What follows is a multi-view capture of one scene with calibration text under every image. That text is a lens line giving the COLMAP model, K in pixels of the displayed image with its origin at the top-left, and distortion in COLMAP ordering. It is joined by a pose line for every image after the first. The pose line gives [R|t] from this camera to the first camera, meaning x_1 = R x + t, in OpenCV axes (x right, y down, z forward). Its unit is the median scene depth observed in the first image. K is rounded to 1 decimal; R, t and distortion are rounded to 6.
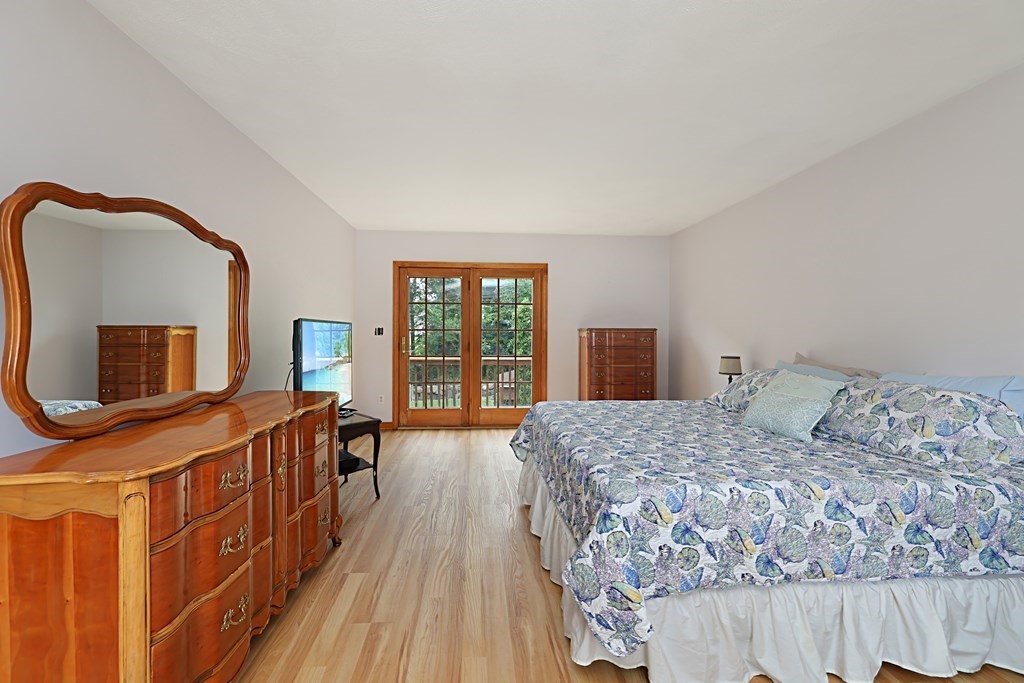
lens RADIAL K [[431.4, 0, 513.3], [0, 431.4, 335.6], [0, 0, 1]] dist [-0.016781, 0.008675]
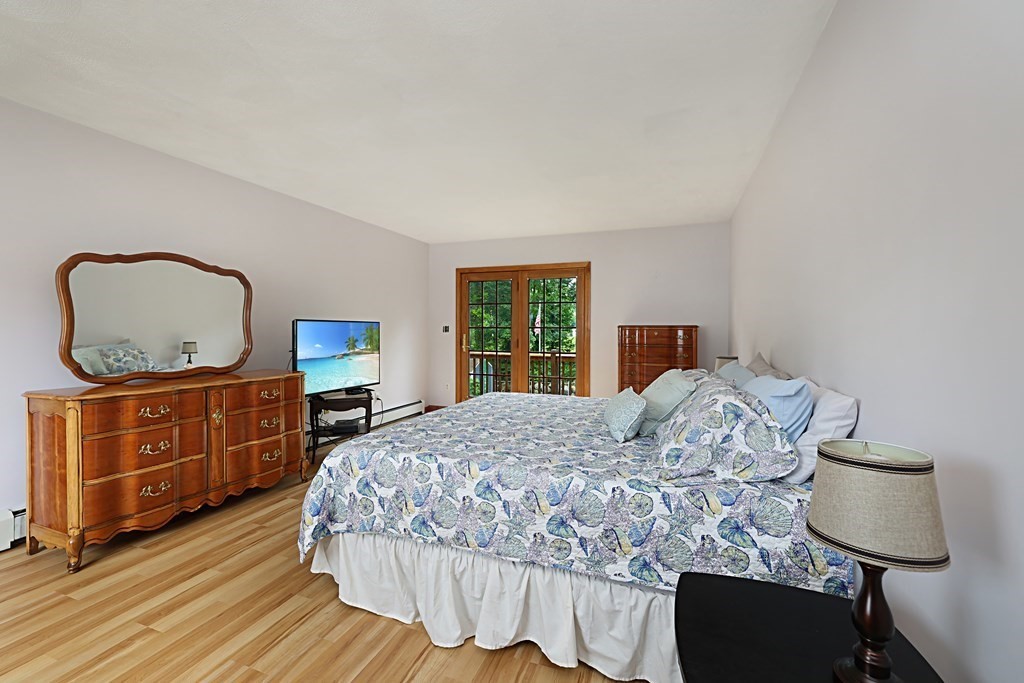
lens RADIAL K [[431.4, 0, 513.3], [0, 431.4, 335.6], [0, 0, 1]] dist [-0.016781, 0.008675]
pose [[0.907186, 0.004508, -0.420705, 1.269615], [-0.003013, 0.999987, 0.004219, 0.008356], [0.420719, -0.002560, 0.907188, 0.032988]]
